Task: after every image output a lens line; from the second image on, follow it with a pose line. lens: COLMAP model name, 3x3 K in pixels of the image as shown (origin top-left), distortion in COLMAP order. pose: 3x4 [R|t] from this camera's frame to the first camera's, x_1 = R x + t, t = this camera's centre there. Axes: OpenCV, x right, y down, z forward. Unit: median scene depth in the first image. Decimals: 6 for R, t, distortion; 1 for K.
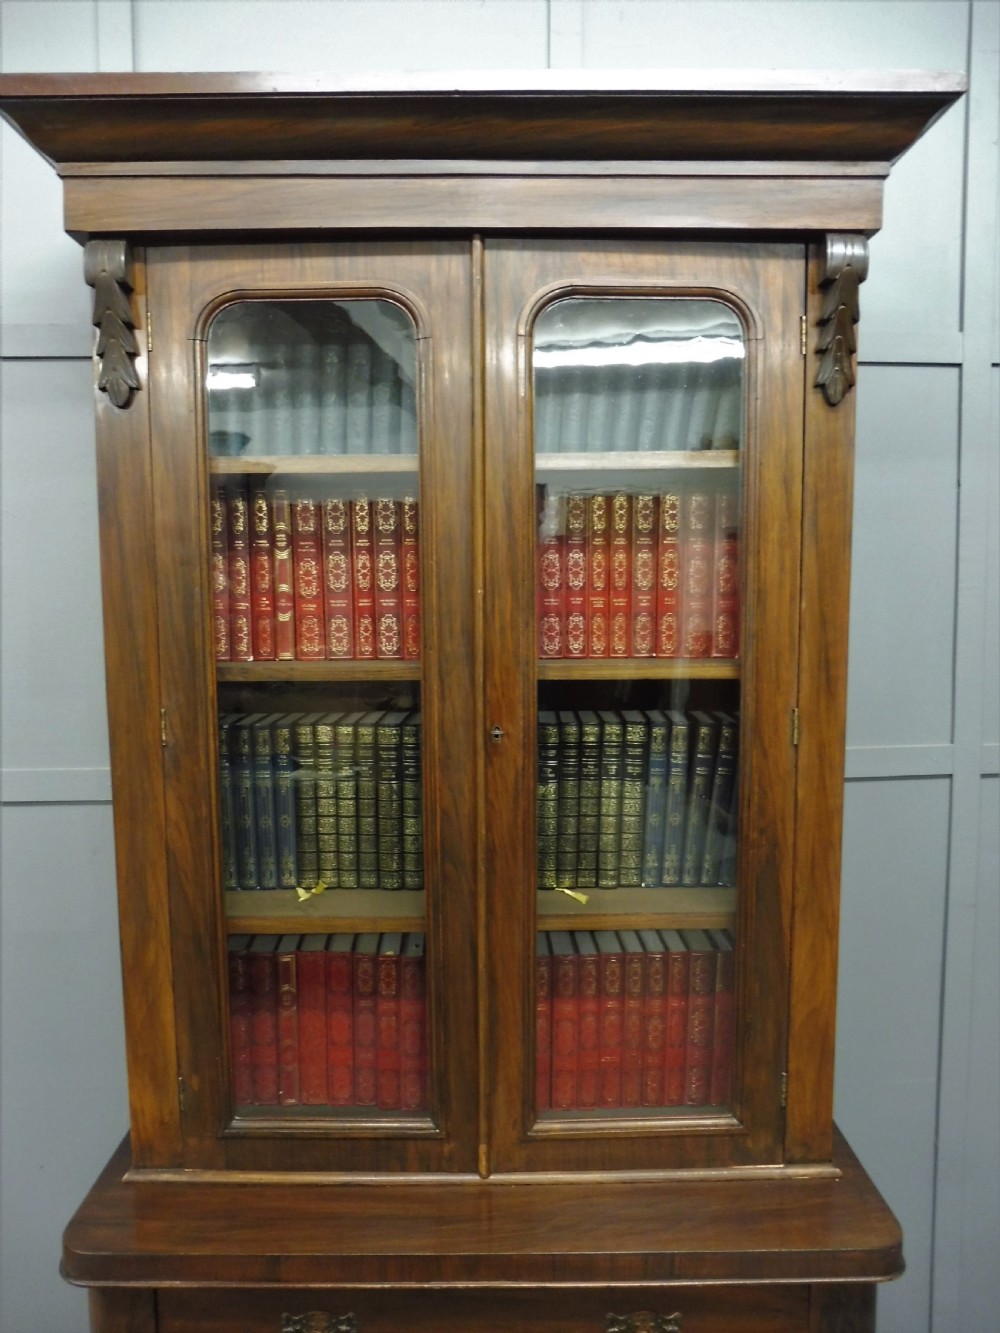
lens RADIAL K [[962.4, 0, 490.6], [0, 962.4, 667.9], [0, 0, 1]] dist [-0.070316, 0.037891]
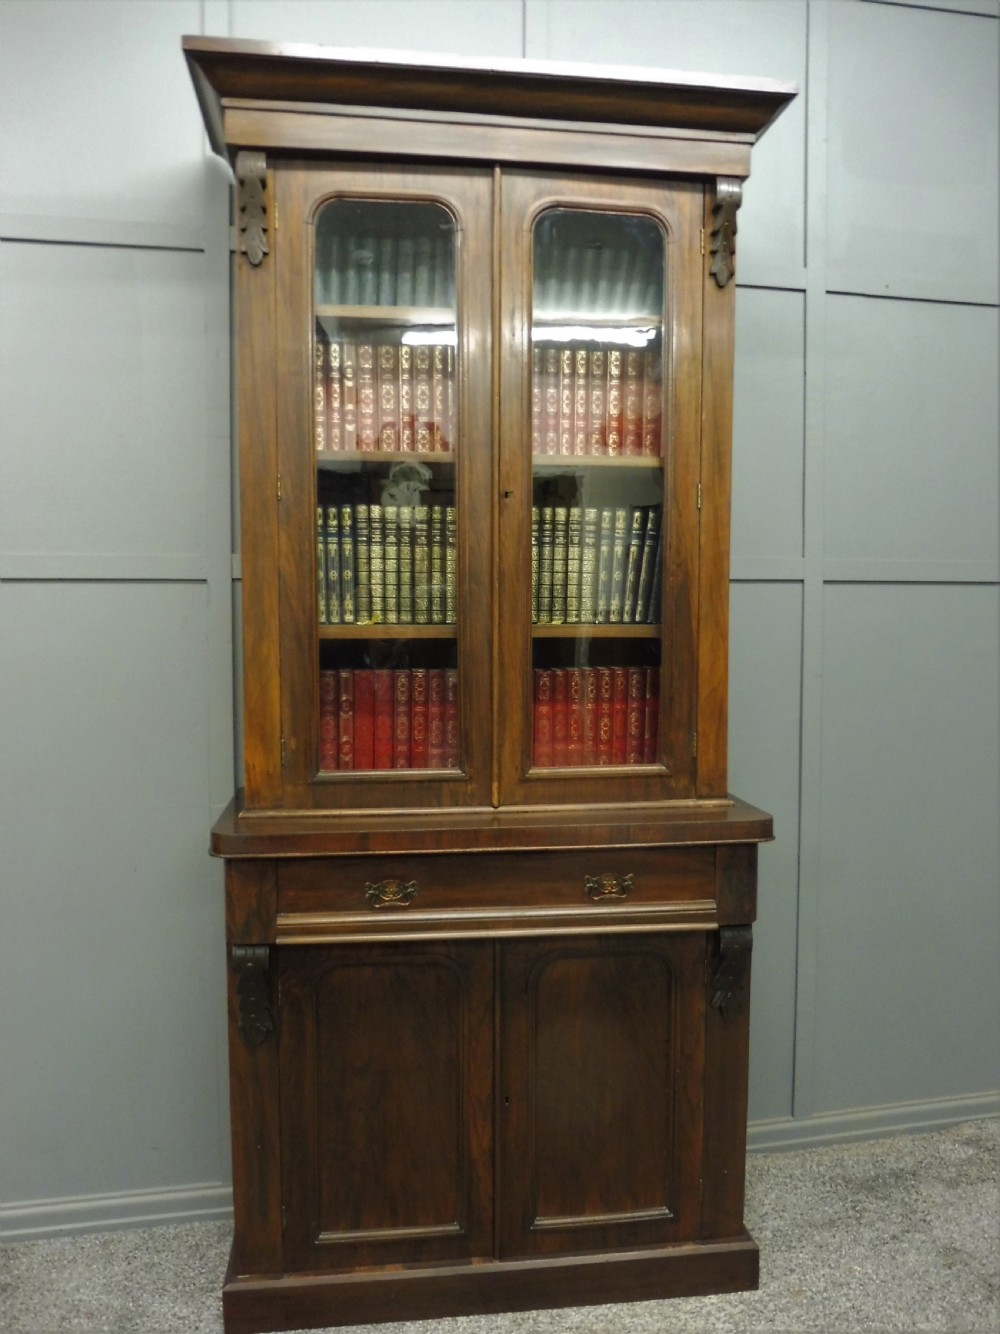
lens RADIAL K [[985.6, 0, 488.7], [0, 985.6, 670.2], [0, 0, 1]] dist [-0.076303, 0.044318]
pose [[0.992261, -0.002285, 0.124146, -0.203881], [0.004120, 0.999886, -0.014524, 0.350240], [-0.124098, 0.014923, 0.992158, -0.493681]]
